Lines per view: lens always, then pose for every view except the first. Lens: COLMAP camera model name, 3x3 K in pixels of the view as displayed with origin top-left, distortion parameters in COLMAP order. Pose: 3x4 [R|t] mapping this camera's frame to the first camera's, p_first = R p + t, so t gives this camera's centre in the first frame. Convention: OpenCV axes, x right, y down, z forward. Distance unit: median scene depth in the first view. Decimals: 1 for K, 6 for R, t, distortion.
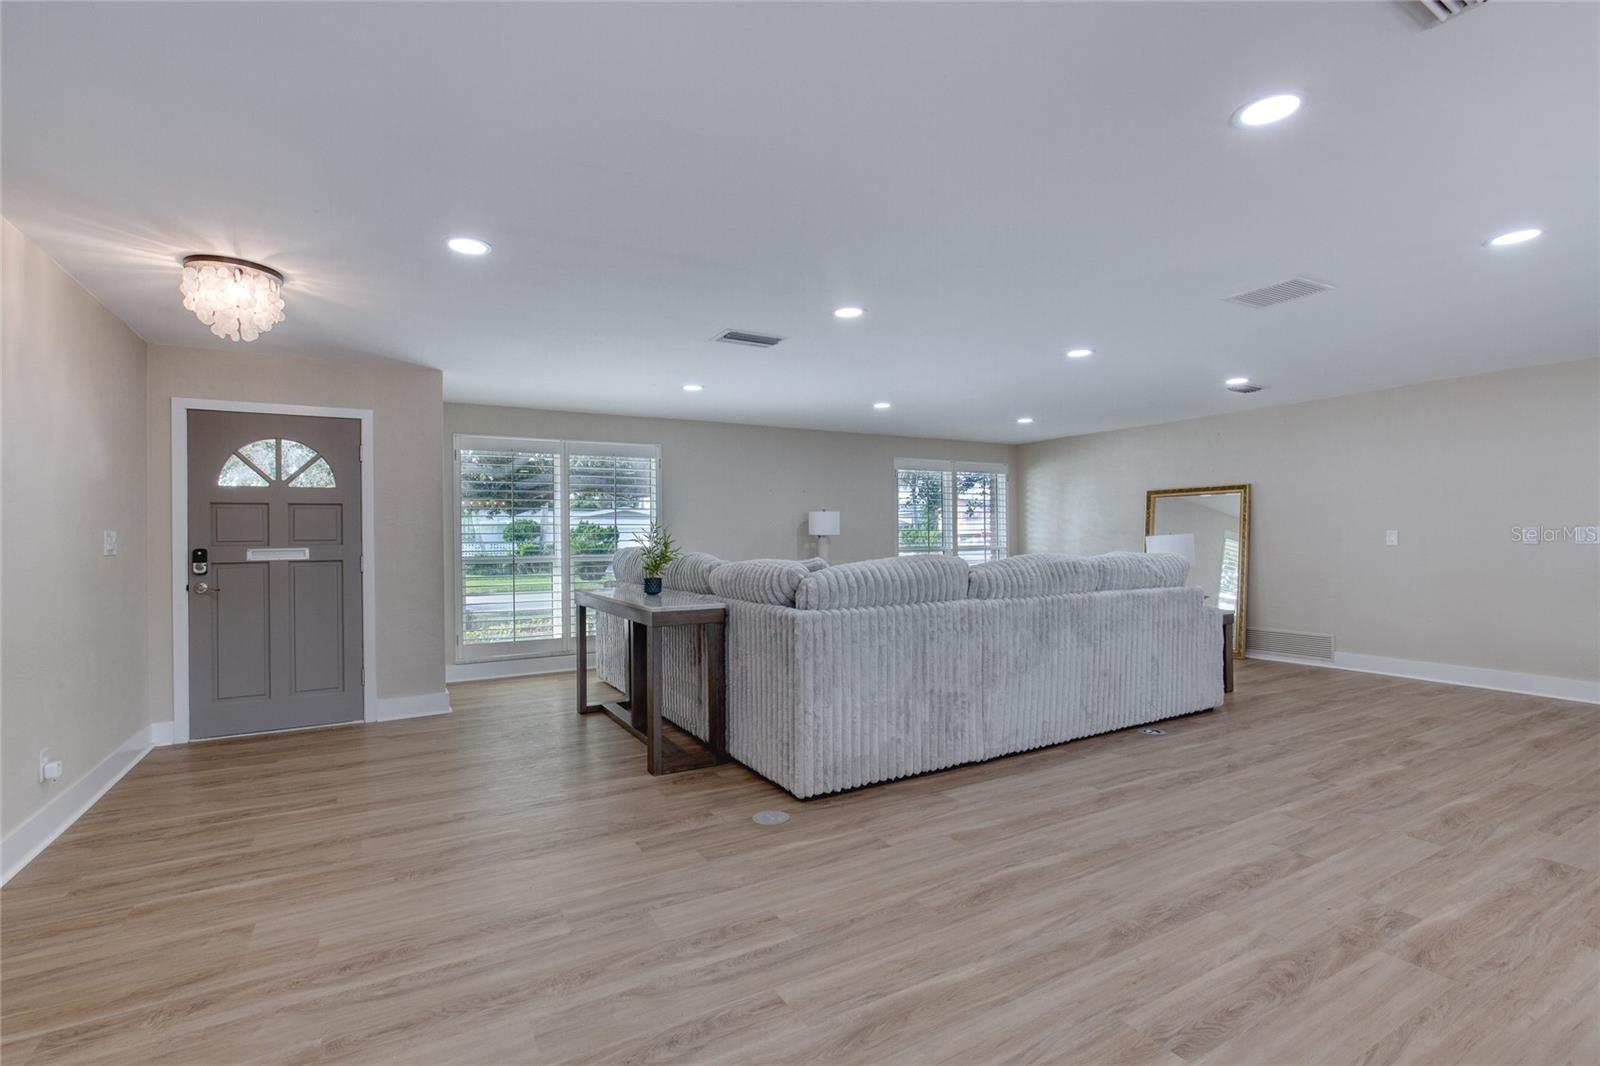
lens RADIAL K [[731.7, 0, 778.7], [0, 731.7, 533.9], [0, 0, 1]] dist [-0.015689, 0.004581]
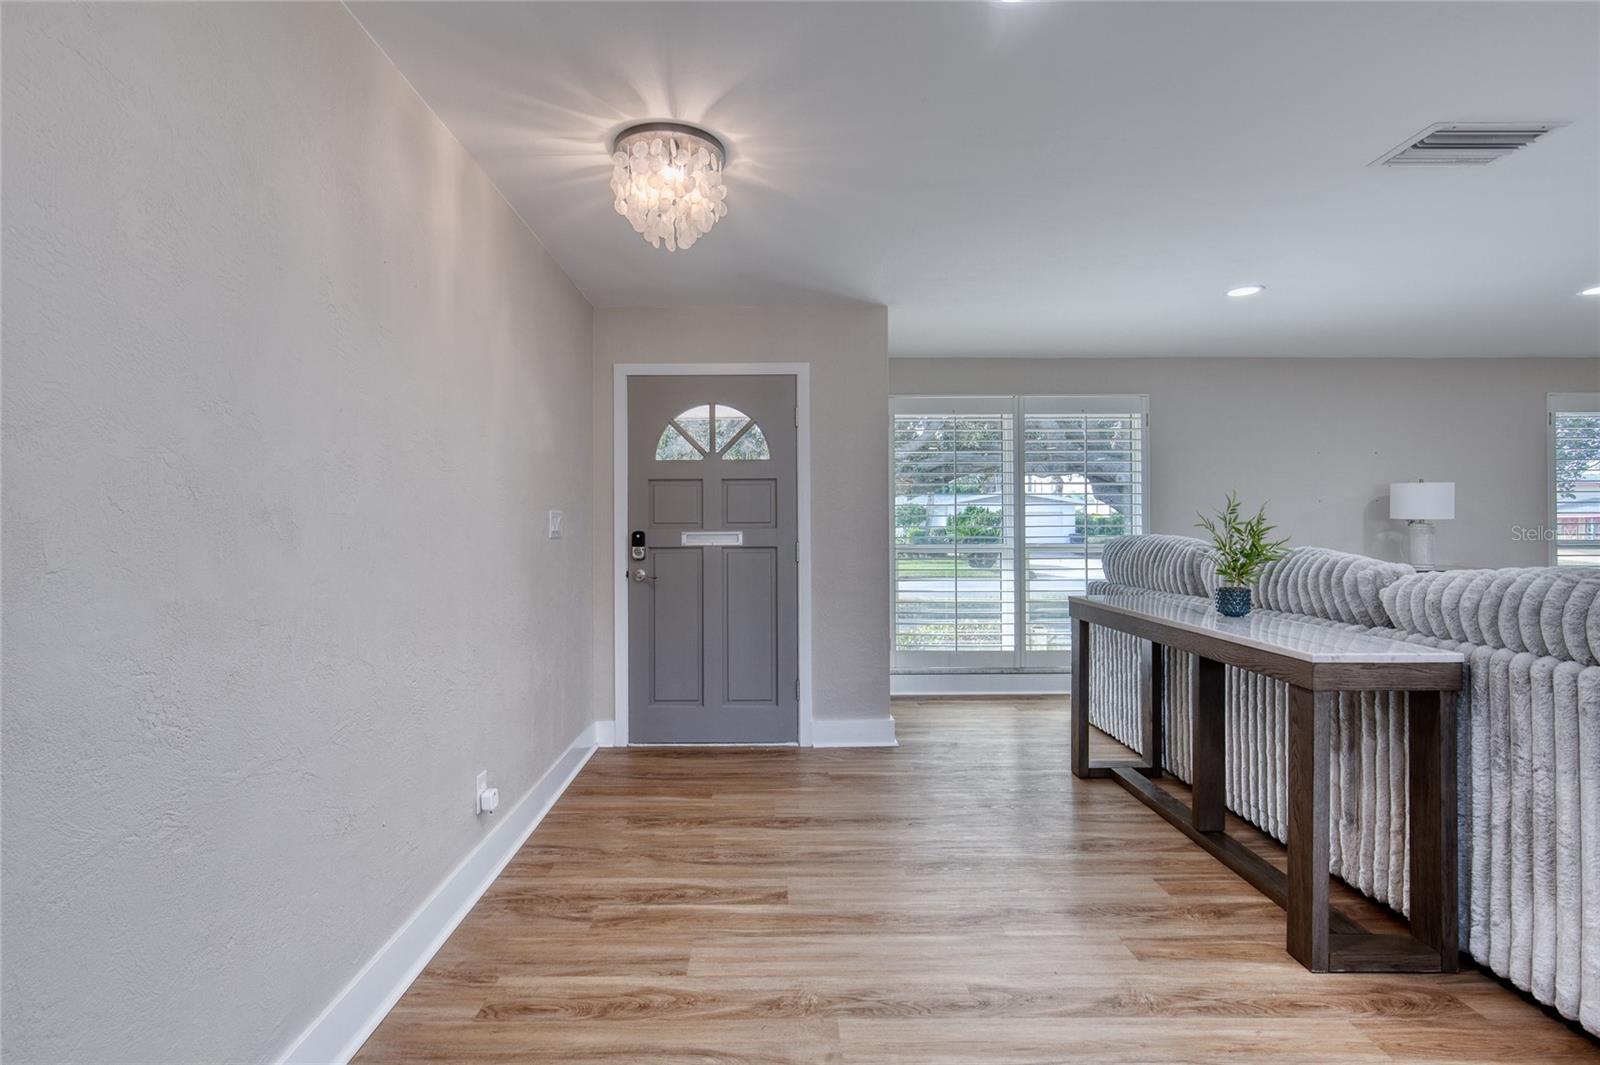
lens RADIAL K [[731.7, 0, 761.9], [0, 731.7, 521.2], [0, 0, 1]] dist [-0.015689, 0.004581]
pose [[0.867731, 0.004653, -0.497012, -0.254364], [-0.003005, 0.999987, 0.004116, 0.004545], [0.497025, -0.002079, 0.867734, 0.342671]]
